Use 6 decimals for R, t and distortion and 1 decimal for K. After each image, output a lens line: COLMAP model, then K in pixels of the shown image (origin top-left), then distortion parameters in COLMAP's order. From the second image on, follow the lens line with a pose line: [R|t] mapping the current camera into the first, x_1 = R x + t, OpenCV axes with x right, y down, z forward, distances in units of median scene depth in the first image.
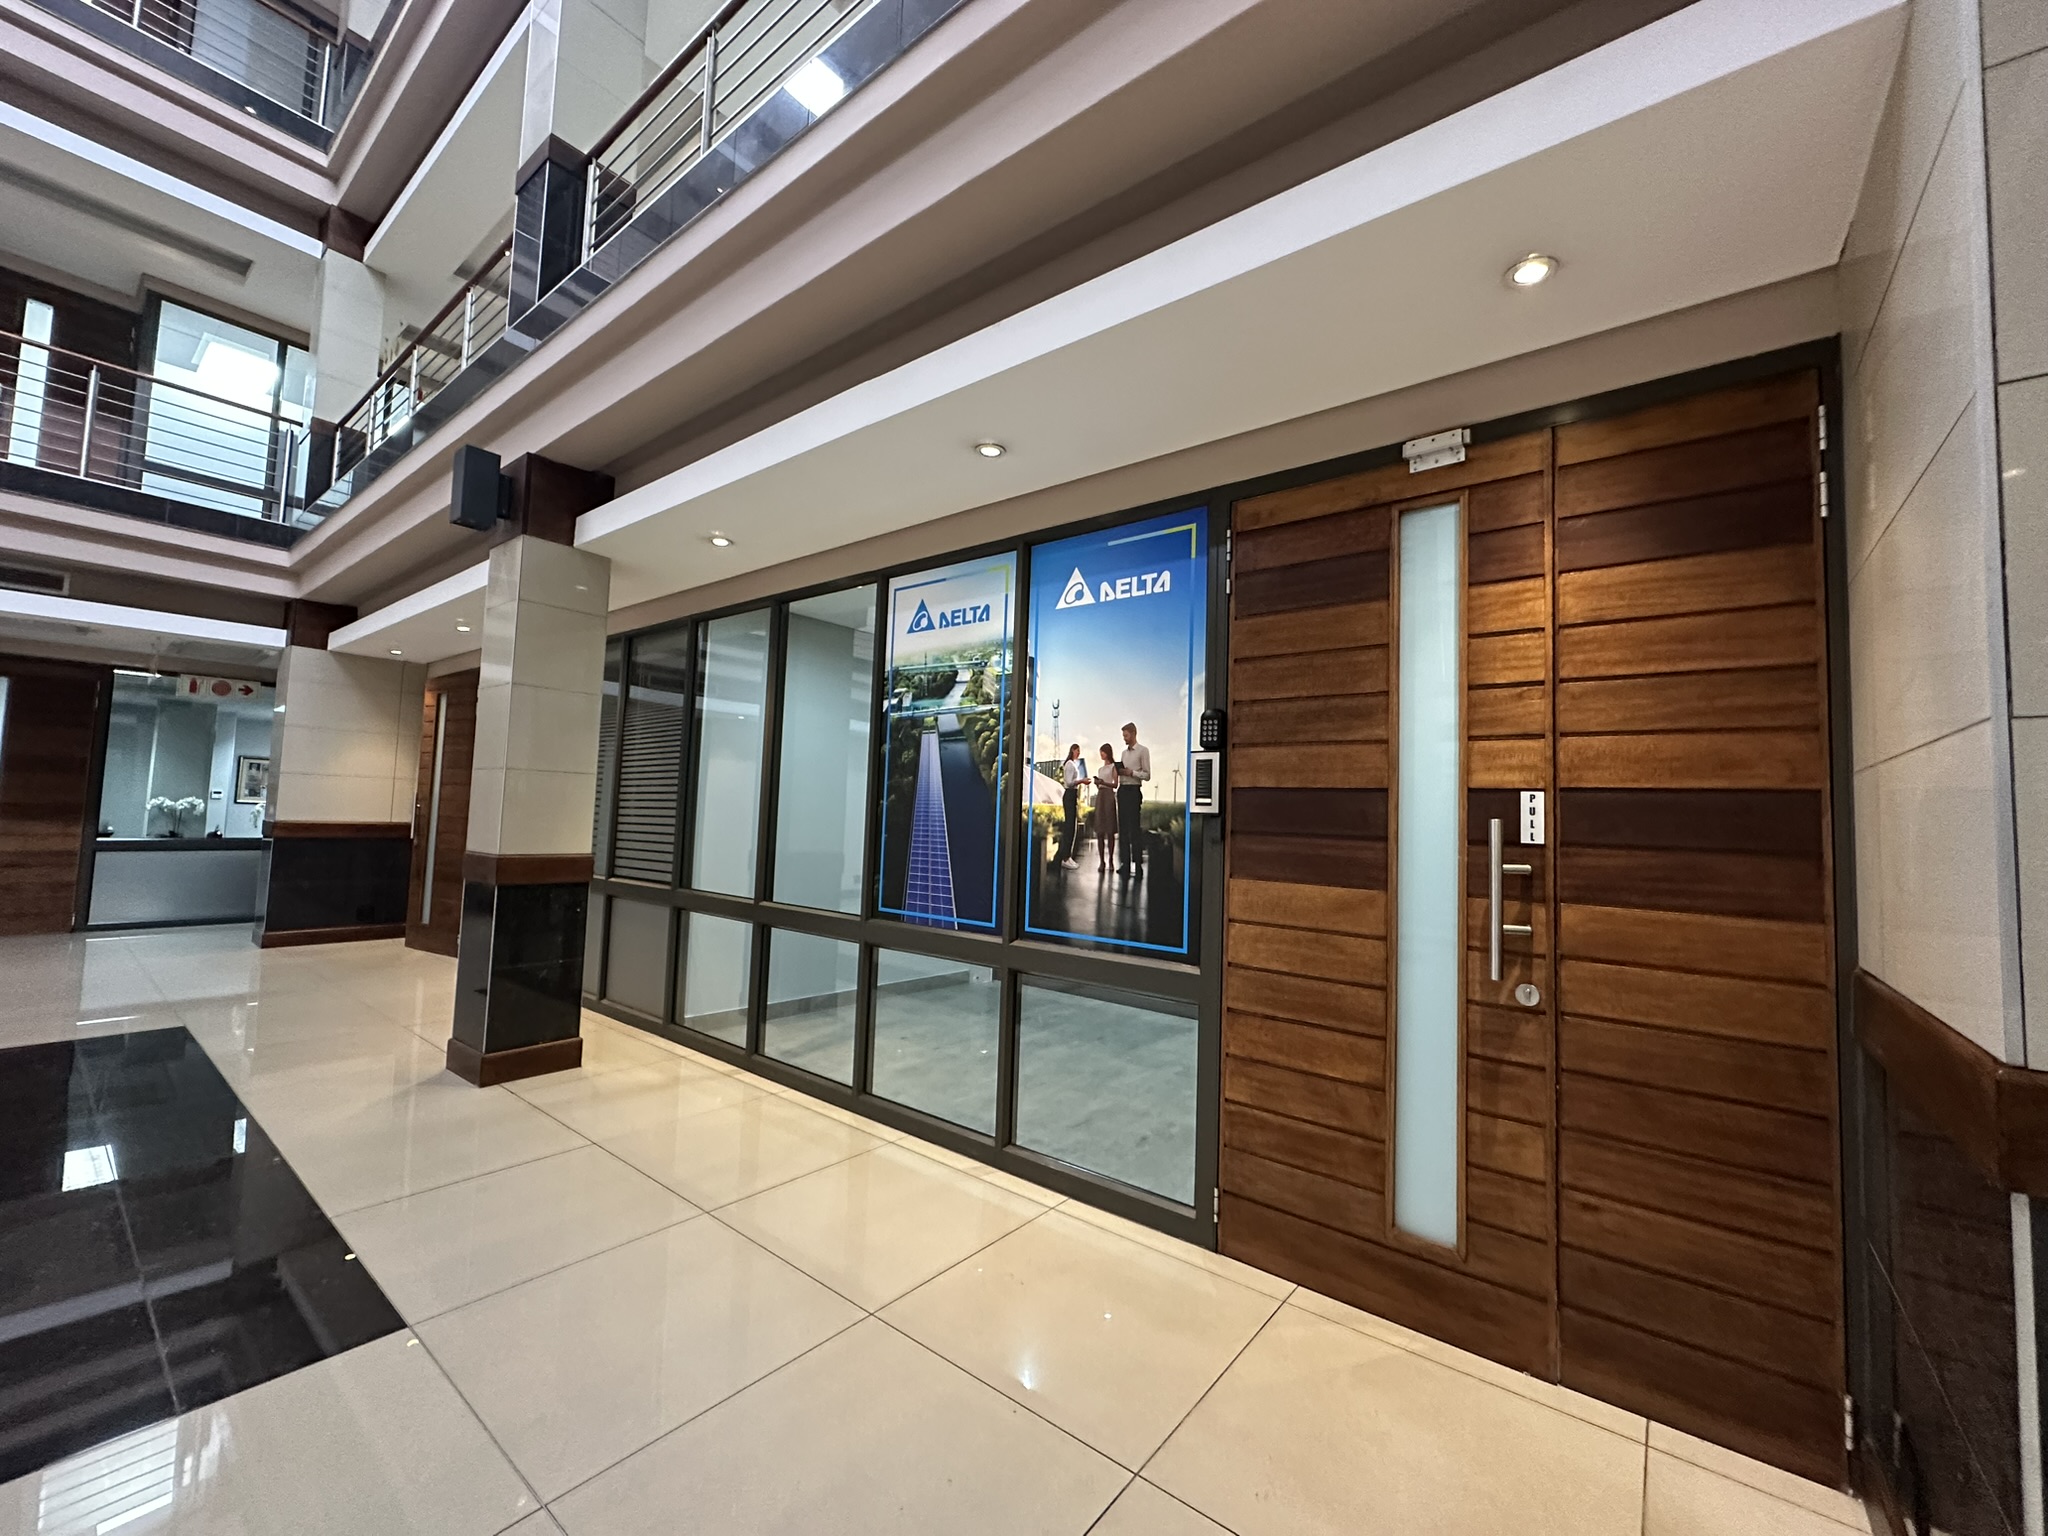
lens RADIAL K [[816.7, 0, 1021.9], [0, 816.7, 770.3], [0, 0, 1]] dist [-0.001940, 0.000287]
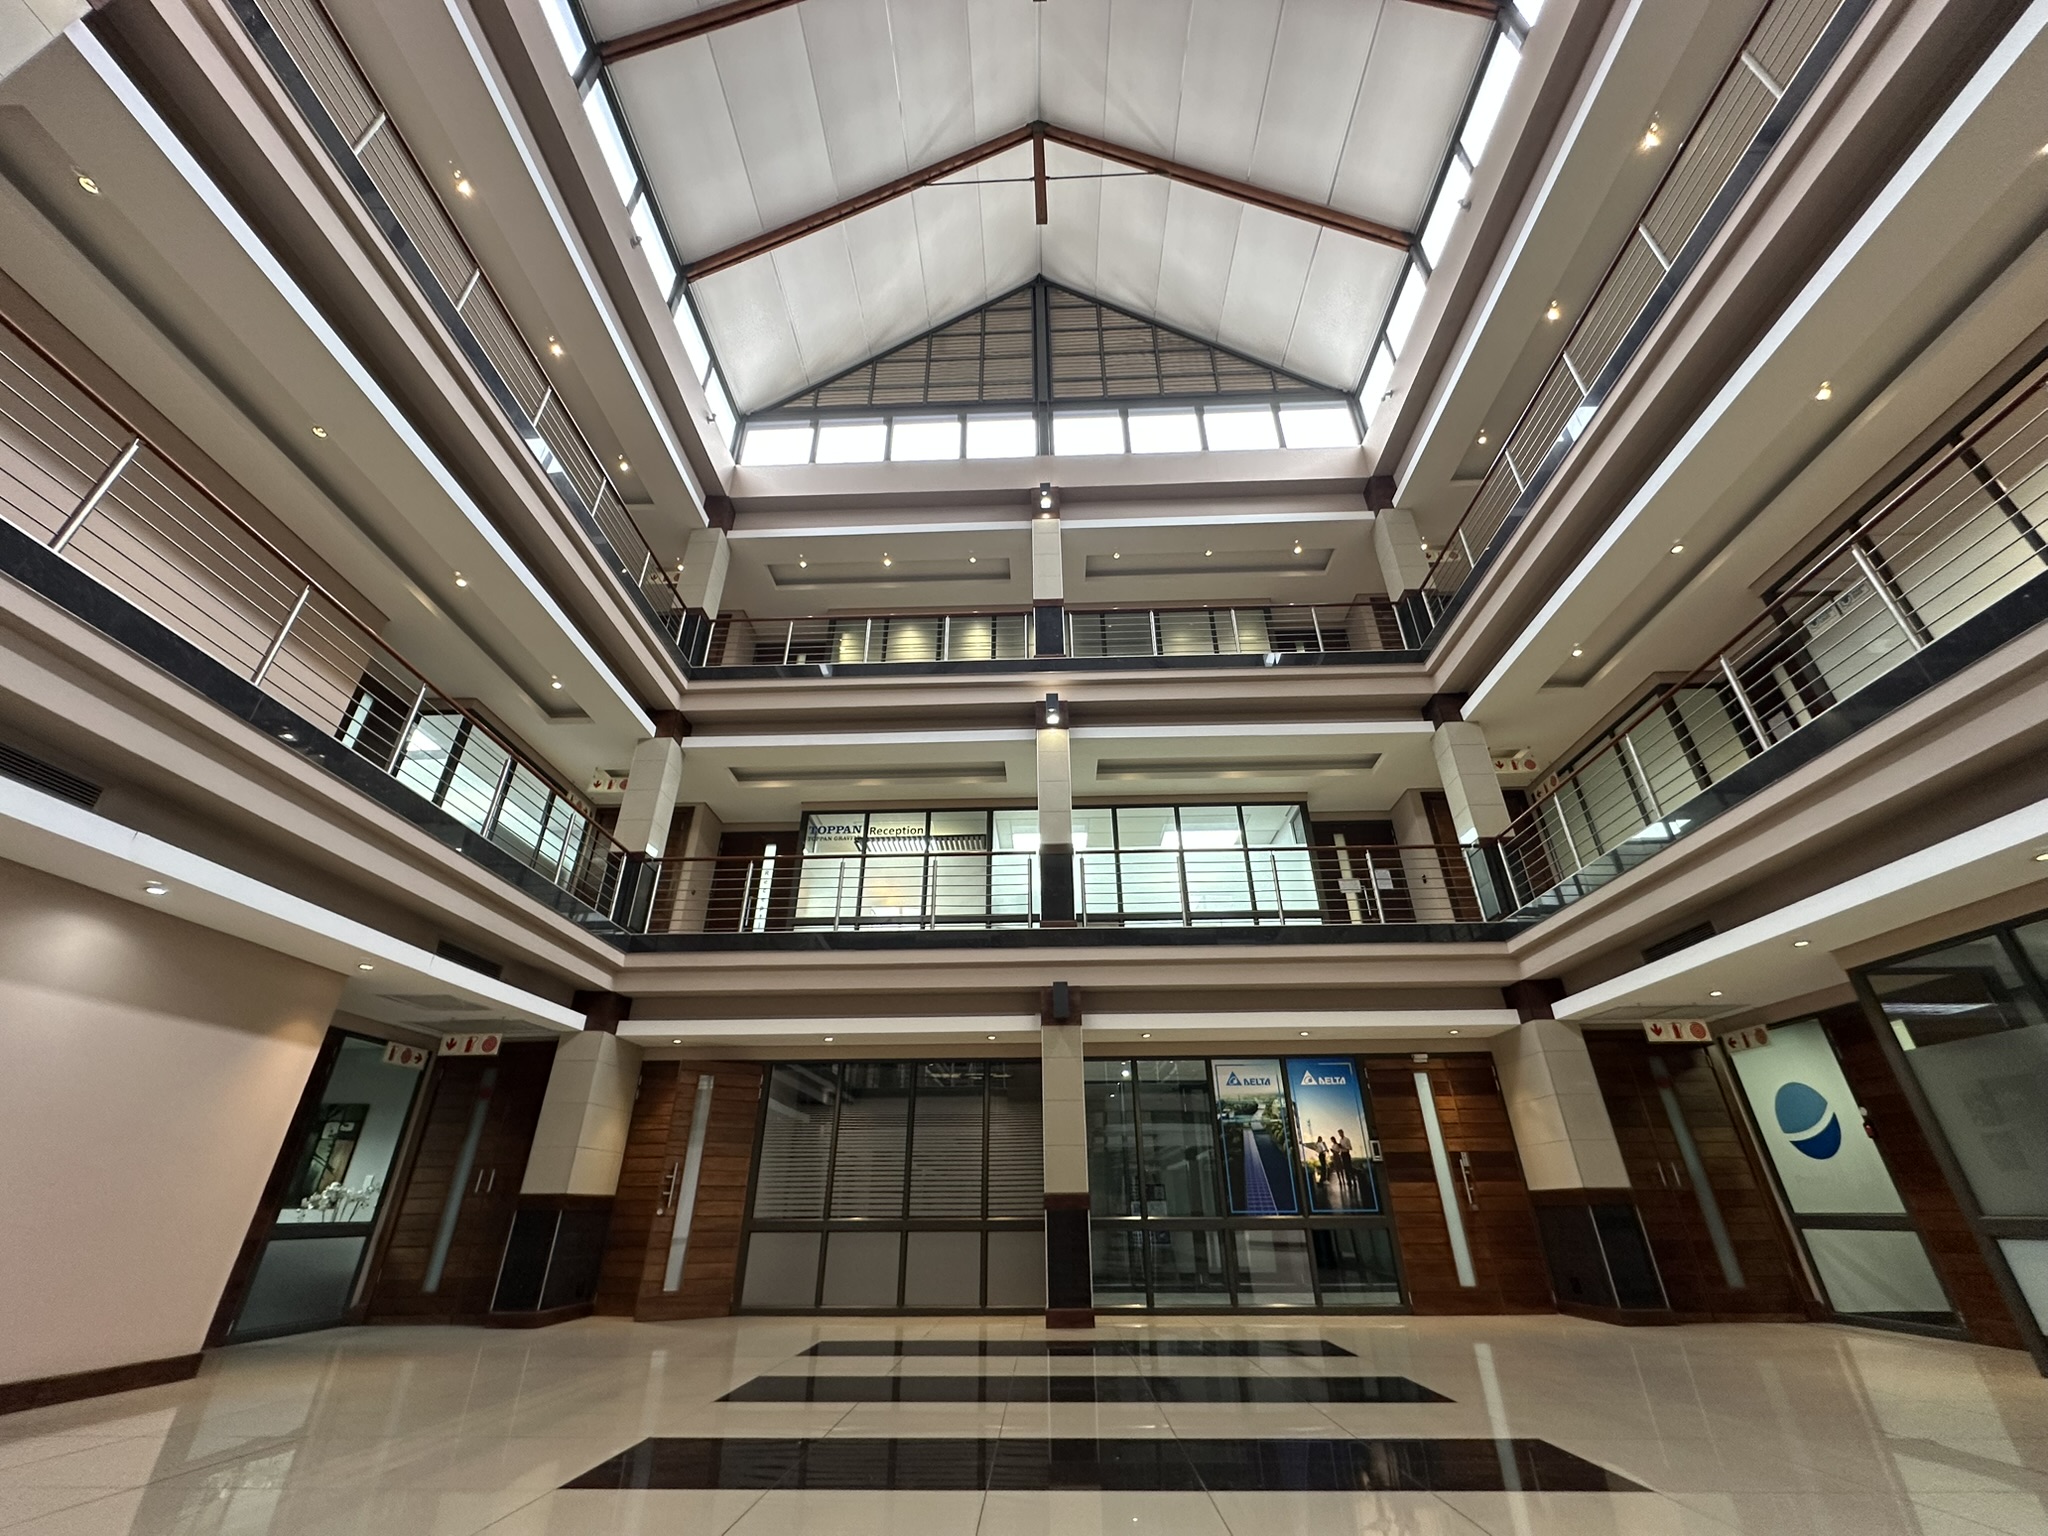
lens RADIAL K [[816.7, 0, 1016.6], [0, 816.7, 767.3], [0, 0, 1]] dist [-0.001940, 0.000287]
pose [[0.800019, 0.253698, 0.543698, -2.658263], [-0.001825, 0.907226, -0.420640, -0.000043], [-0.599972, 0.335528, 0.726261, -0.877385]]
